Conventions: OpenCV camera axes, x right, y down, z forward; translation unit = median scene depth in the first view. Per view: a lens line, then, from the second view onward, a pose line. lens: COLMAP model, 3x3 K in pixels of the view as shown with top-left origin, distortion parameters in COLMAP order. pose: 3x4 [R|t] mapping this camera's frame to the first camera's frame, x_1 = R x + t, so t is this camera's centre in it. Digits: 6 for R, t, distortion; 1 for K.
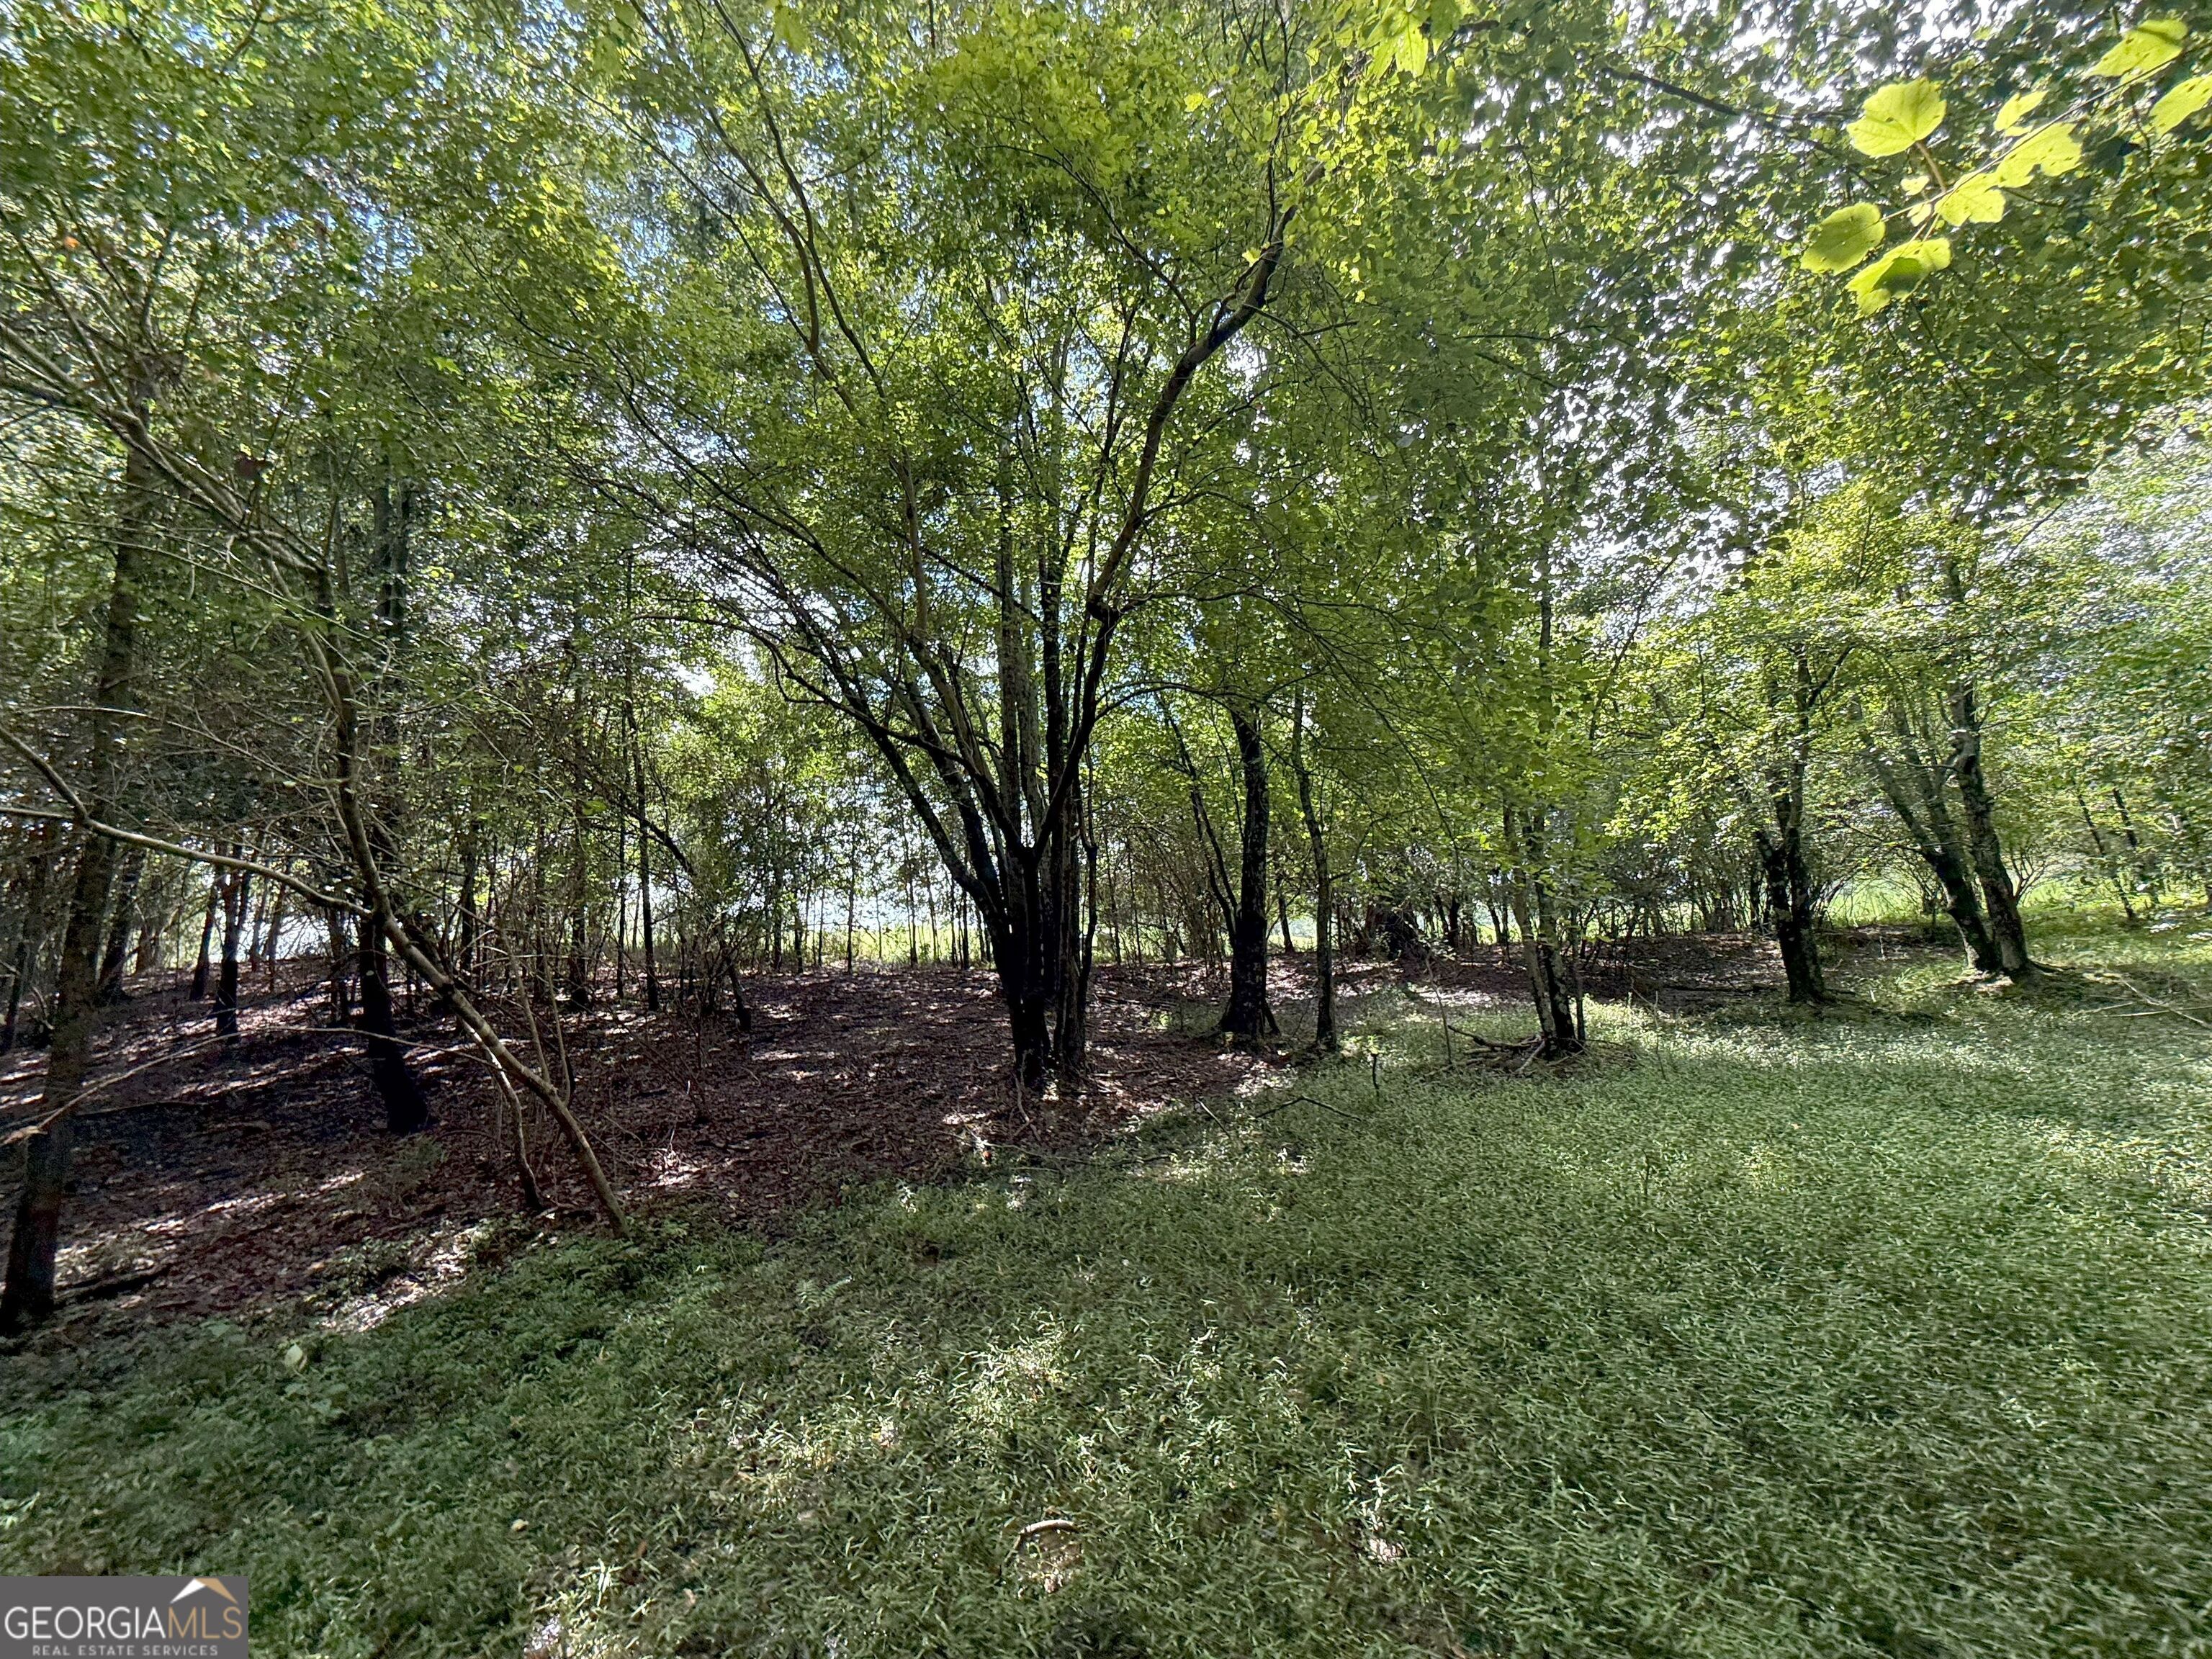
lens RADIAL K [[871.4, 0, 1106.0], [0, 871.4, 829.5], [0, 0, 1]] dist [-0.023288, 0.003235]
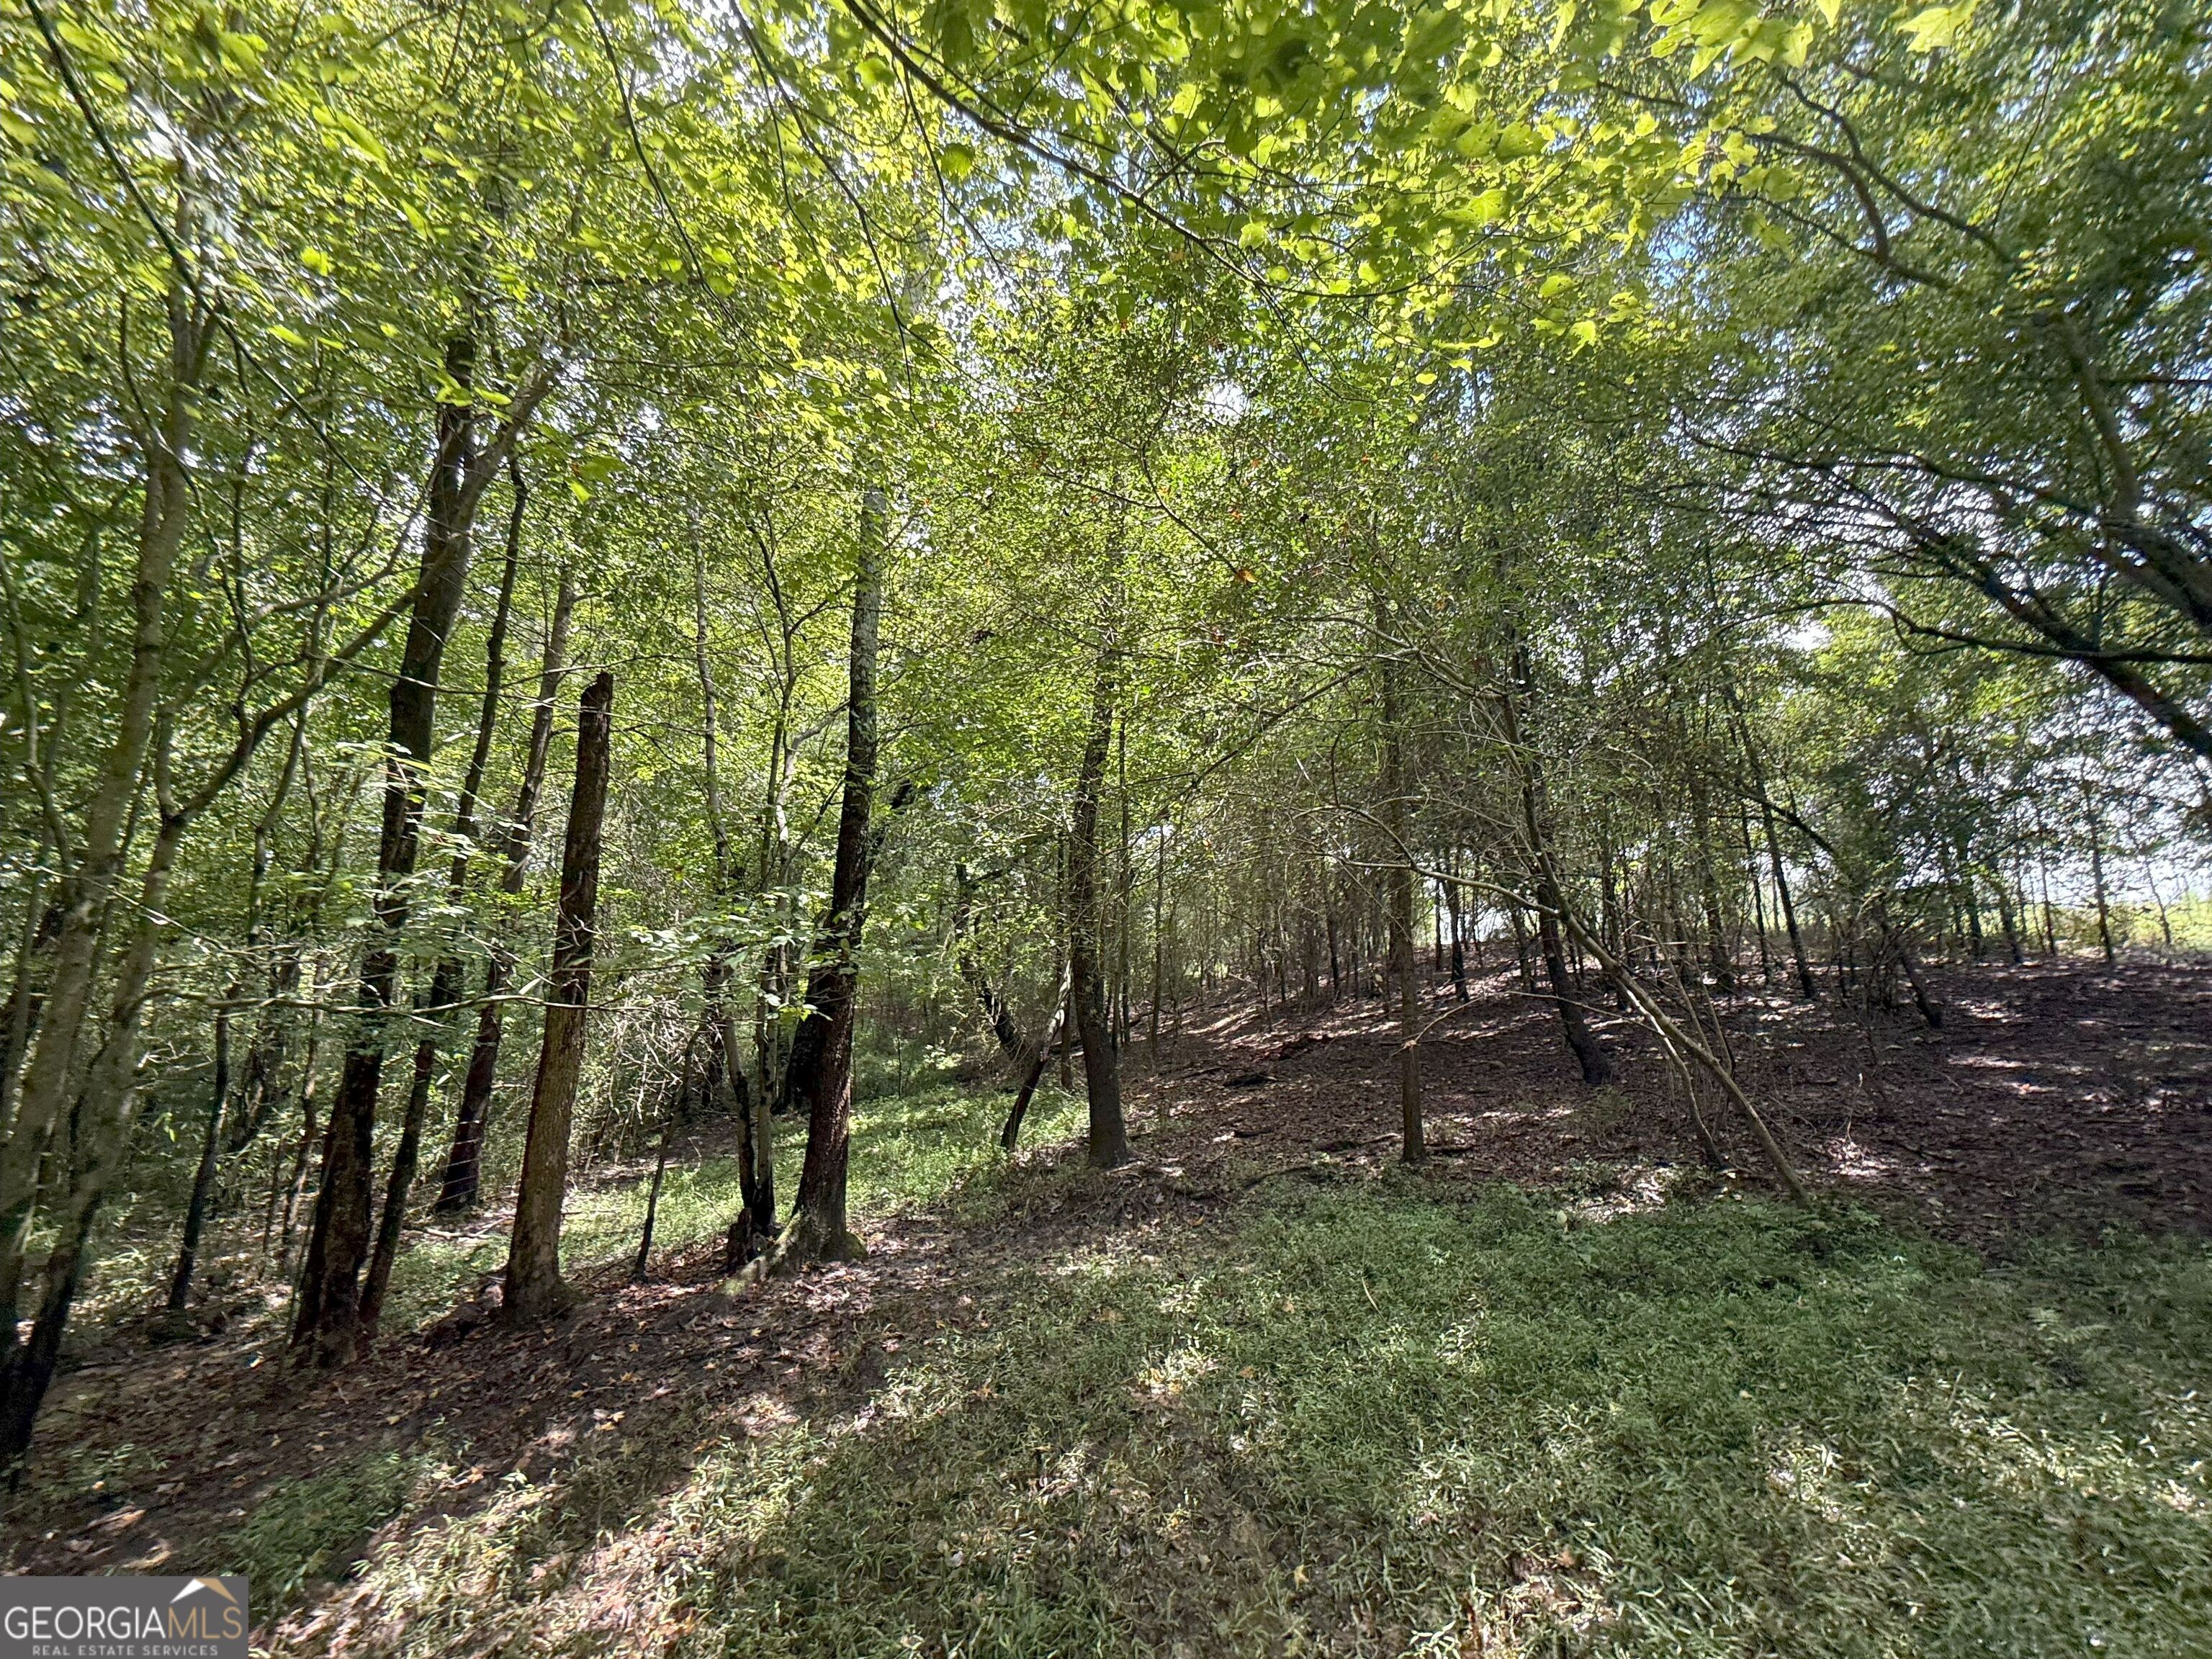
lens RADIAL K [[886.0, 0, 1143.7], [0, 886.0, 829.9], [0, 0, 1]] dist [0.010332, 0.000253]
pose [[0.443492, -0.104981, -0.890109, 0.045086], [0.126283, 0.990529, -0.053905, -0.014319], [0.887337, -0.088499, 0.452549, -0.078141]]
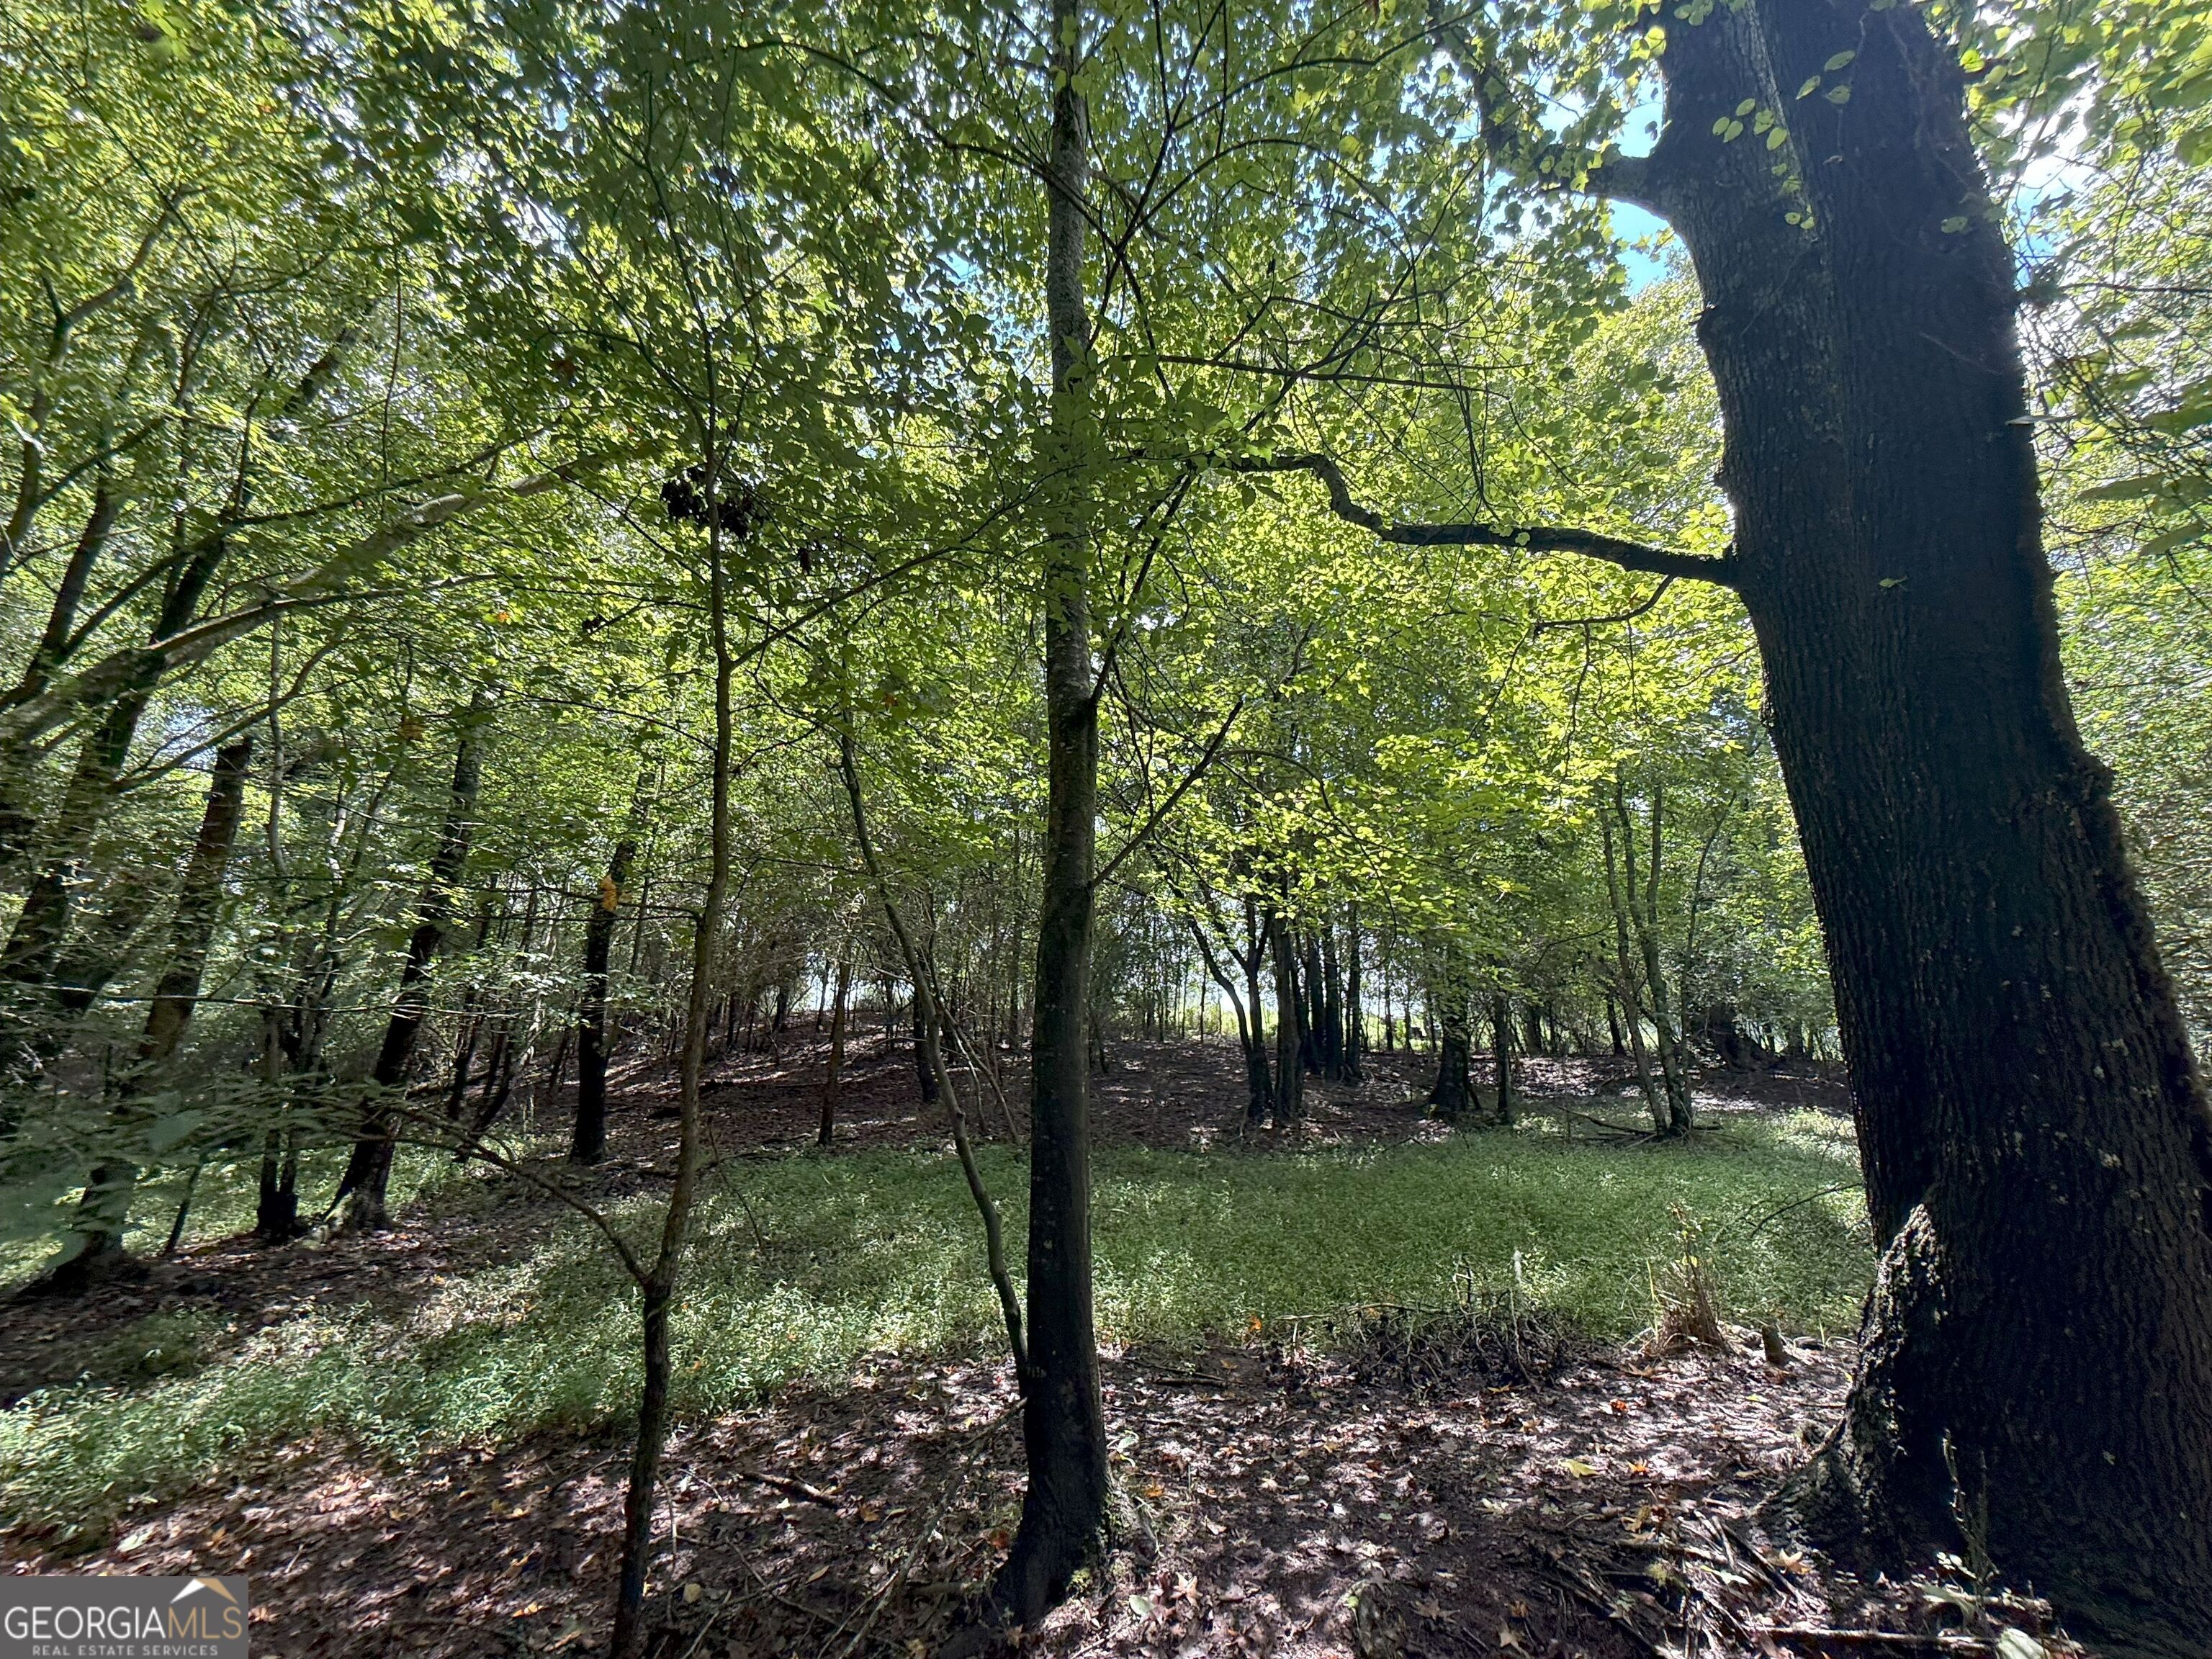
lens RADIAL K [[871.4, 0, 1106.0], [0, 871.4, 829.5], [0, 0, 1]] dist [-0.023288, 0.003235]
pose [[0.896872, -0.039913, -0.440485, 0.288505], [0.000548, 0.996019, -0.089136, -0.062833], [0.442290, 0.079702, 0.893324, -0.418528]]
